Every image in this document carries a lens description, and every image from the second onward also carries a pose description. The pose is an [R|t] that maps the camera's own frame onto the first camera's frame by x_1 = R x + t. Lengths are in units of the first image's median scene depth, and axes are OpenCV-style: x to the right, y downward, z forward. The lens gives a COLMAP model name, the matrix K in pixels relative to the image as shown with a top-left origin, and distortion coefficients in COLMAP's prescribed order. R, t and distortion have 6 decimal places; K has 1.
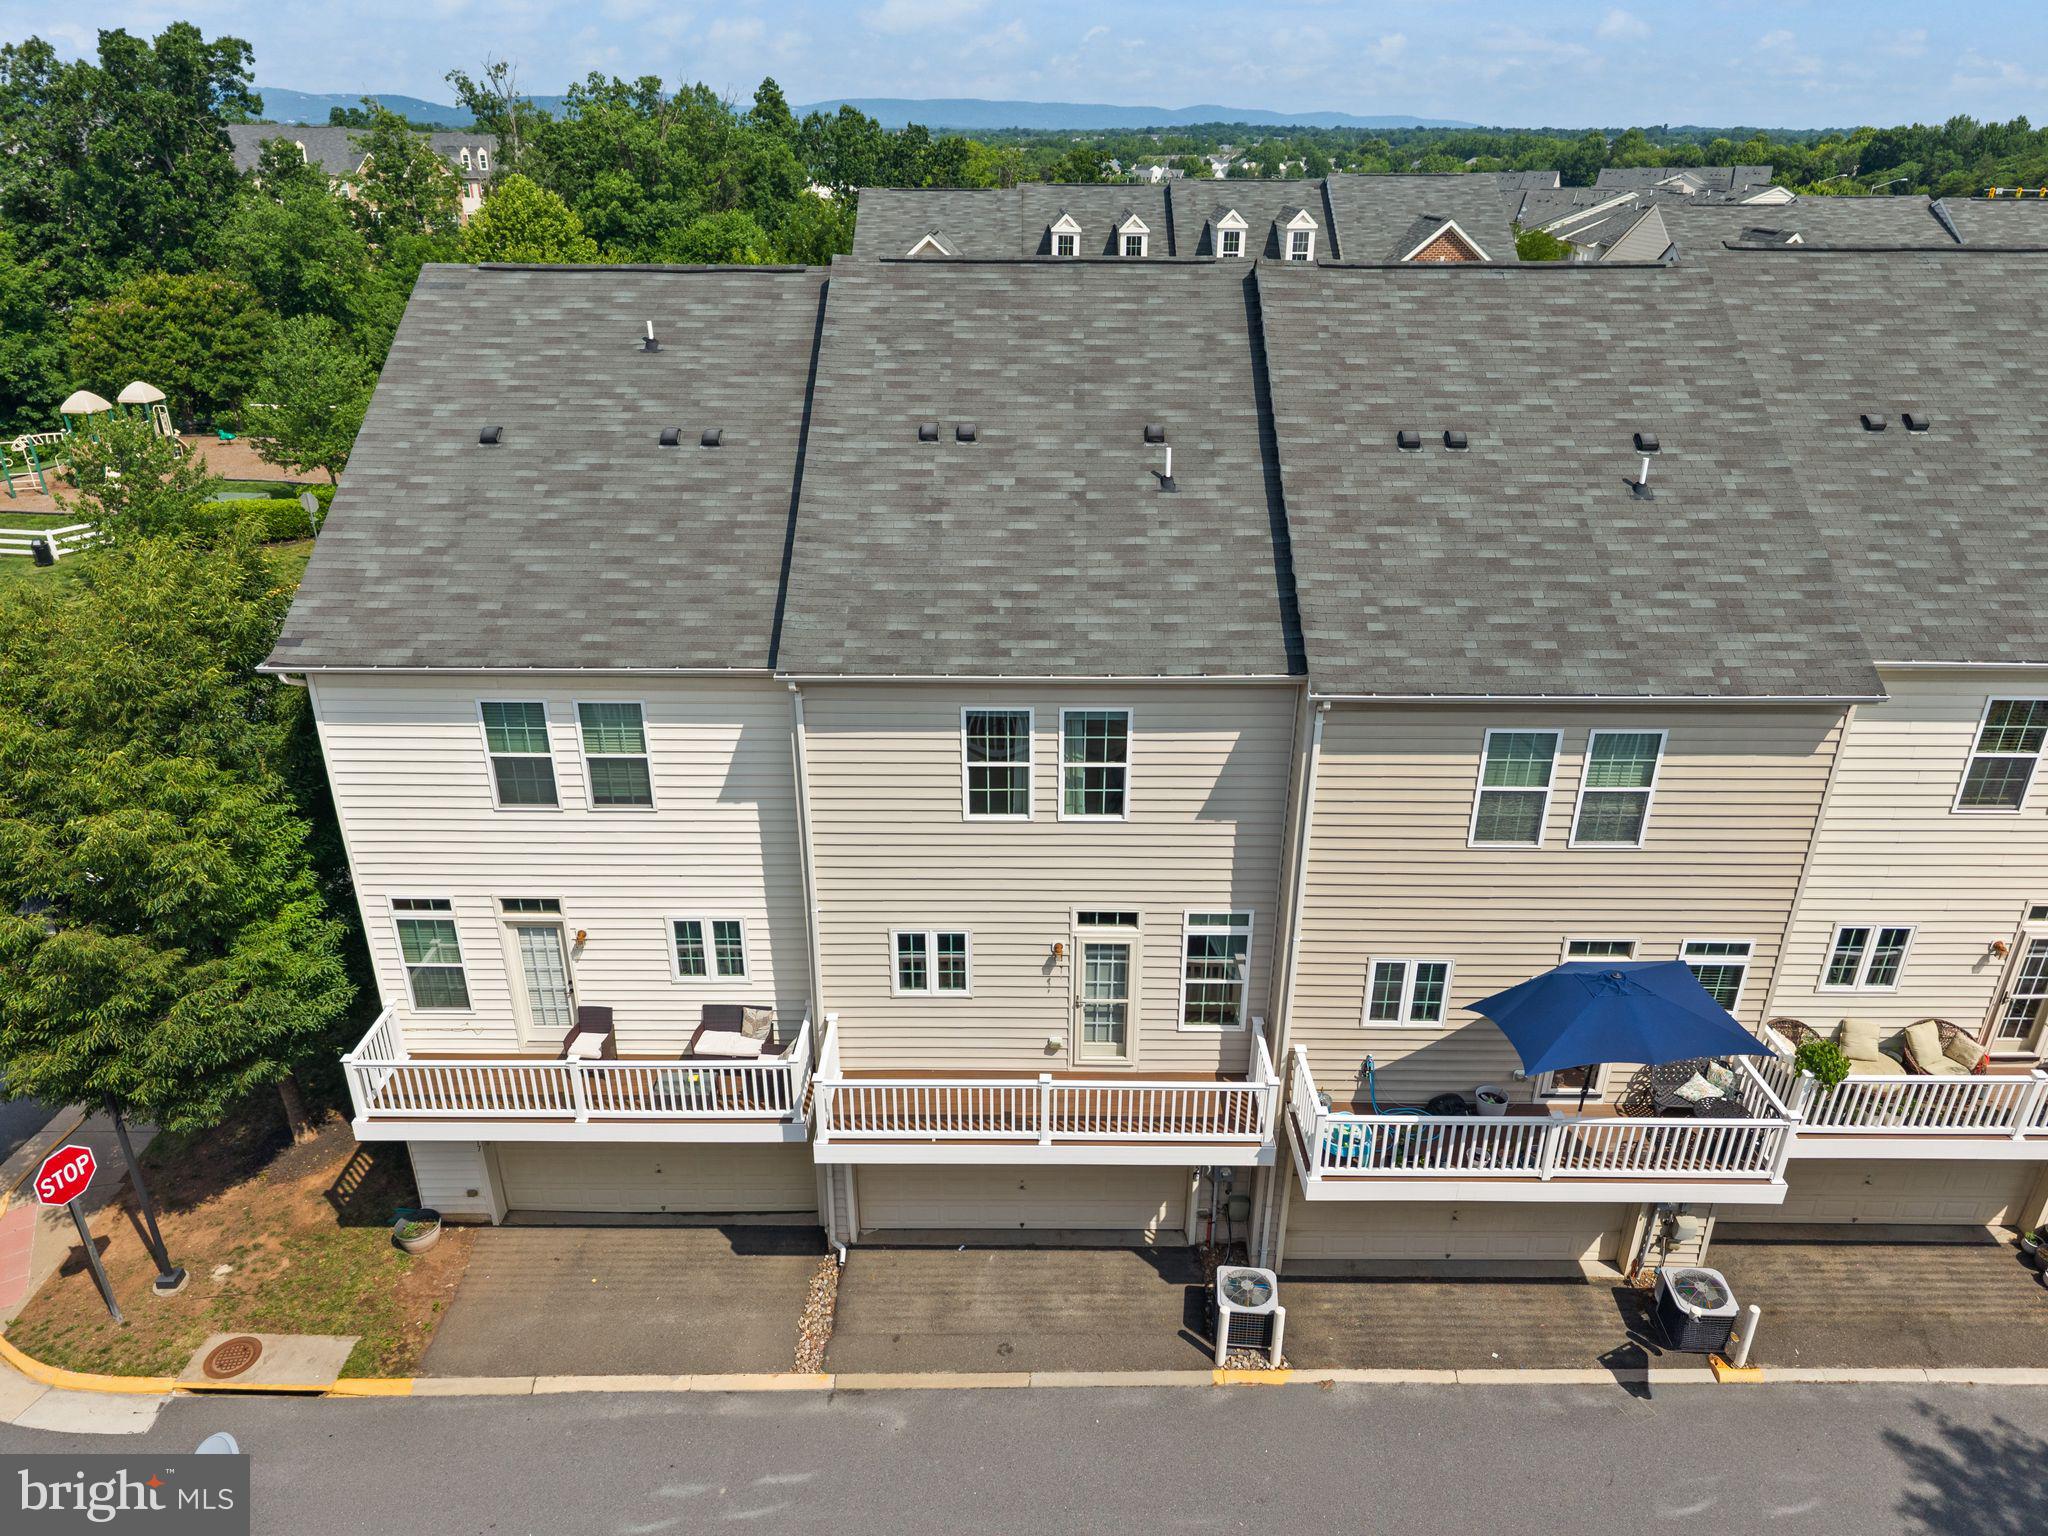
lens RADIAL K [[1319.3, 0, 1041.9], [0, 1319.3, 768.3], [0, 0, 1]] dist [0.081515, -0.167740]
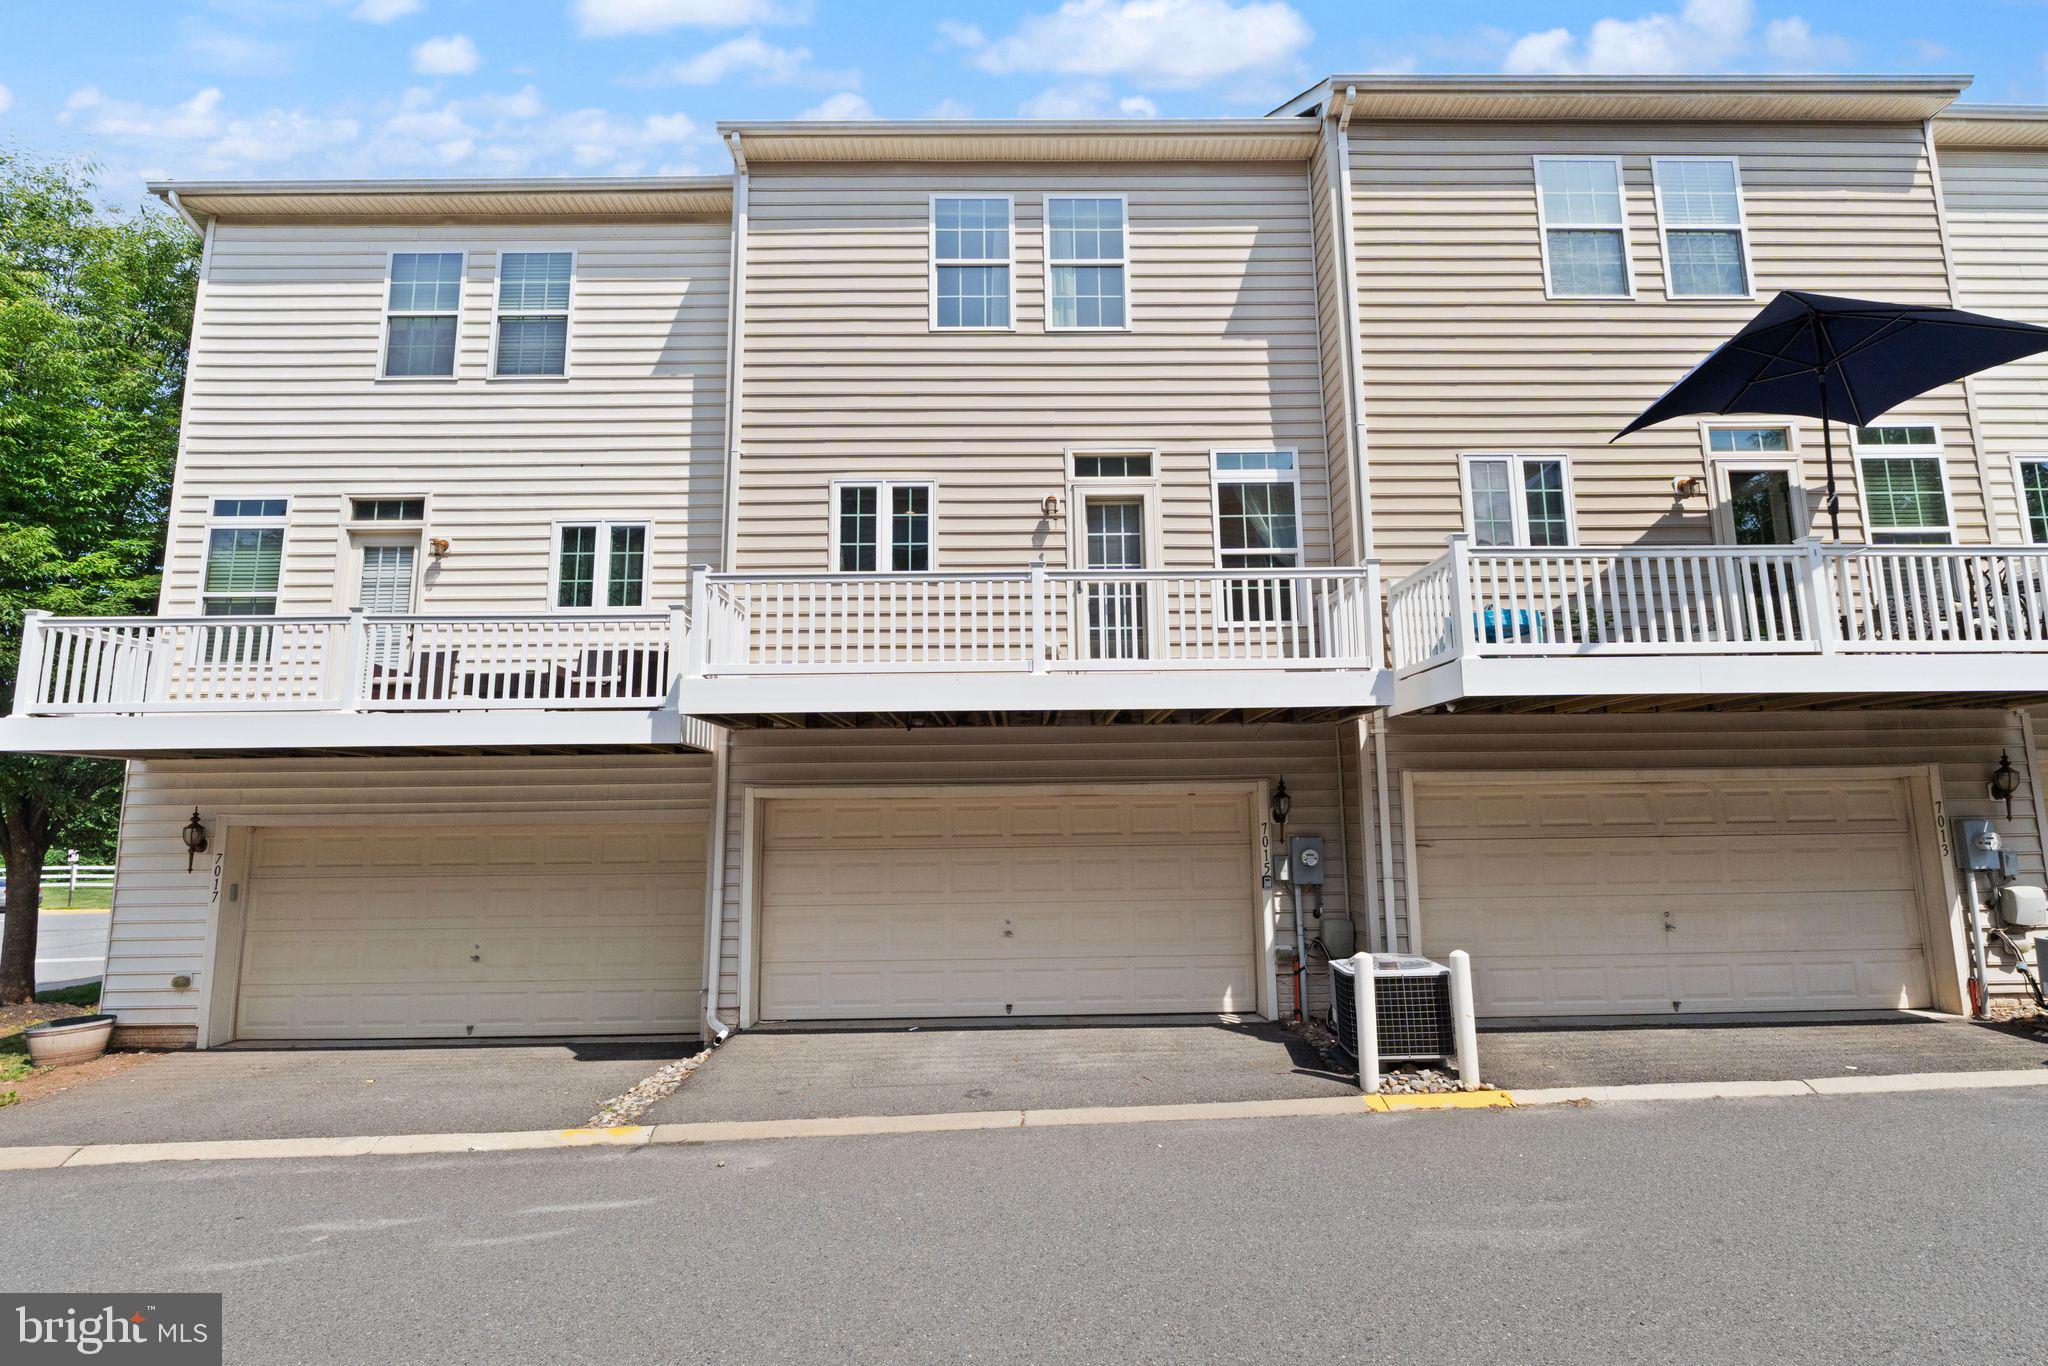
lens RADIAL K [[943.7, 0, 1041.8], [0, 943.7, 683.5], [0, 0, 1]] dist [-0.007627, -0.001221]
pose [[0.999633, -0.020144, 0.018092, -0.004580], [0.026697, 0.844739, -0.534512, 0.516550], [-0.004516, 0.534799, 0.844967, 0.593897]]
